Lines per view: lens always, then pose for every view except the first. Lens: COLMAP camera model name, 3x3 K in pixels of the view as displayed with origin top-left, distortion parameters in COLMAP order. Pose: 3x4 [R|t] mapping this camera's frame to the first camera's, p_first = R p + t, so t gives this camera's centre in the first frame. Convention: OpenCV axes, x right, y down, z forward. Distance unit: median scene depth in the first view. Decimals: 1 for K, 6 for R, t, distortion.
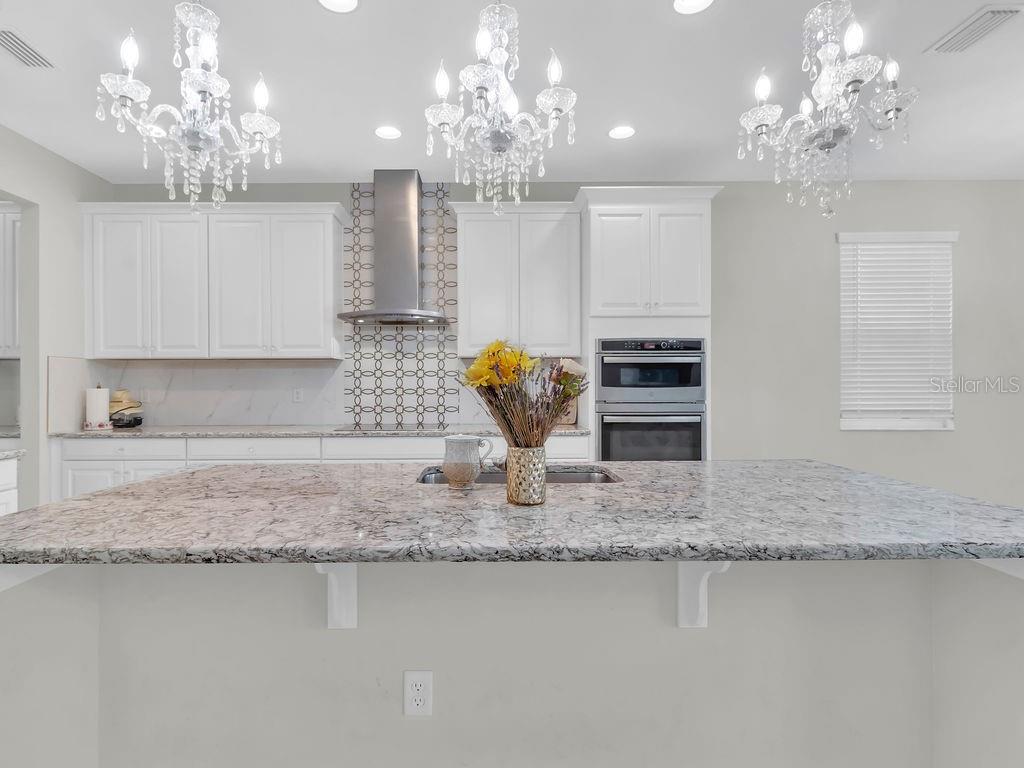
lens RADIAL K [[560.8, 0, 511.2], [0, 560.8, 376.7], [0, 0, 1]] dist [0.001532, -0.000516]
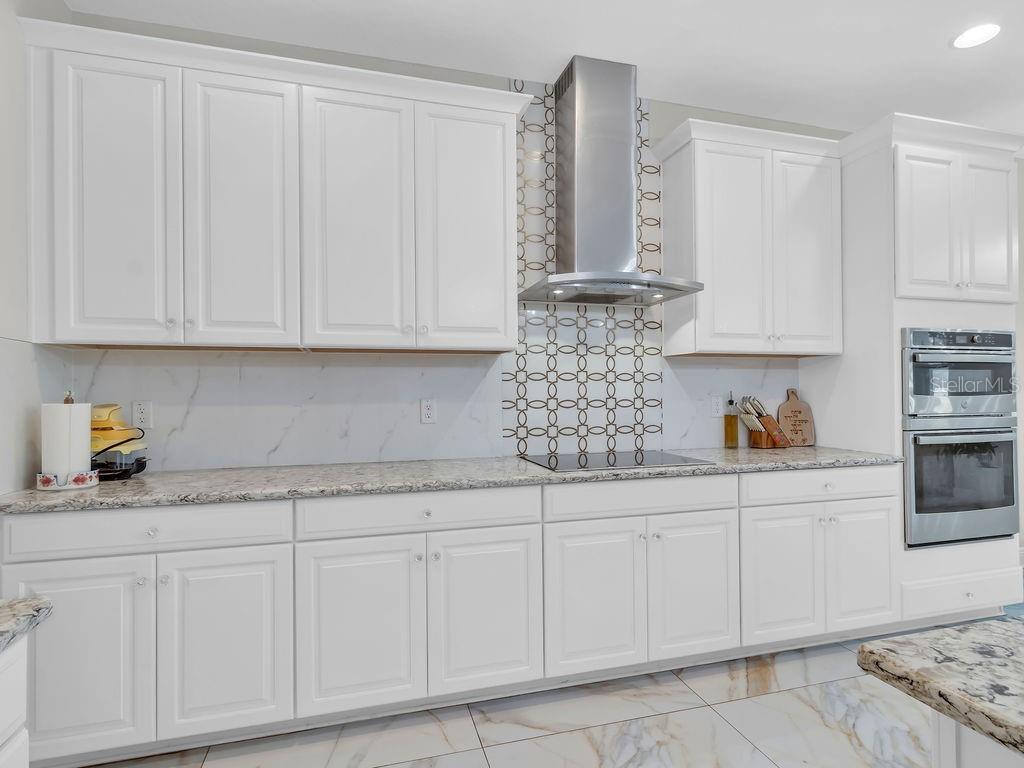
lens RADIAL K [[546.7, 0, 518.6], [0, 546.7, 379.7], [0, 0, 1]] dist [0.005718, 0.000069]
pose [[0.963052, 0.003026, 0.269298, -0.458826], [0.000531, 0.999914, -0.013135, 0.006732], [-0.269314, 0.012792, 0.962967, 0.410492]]
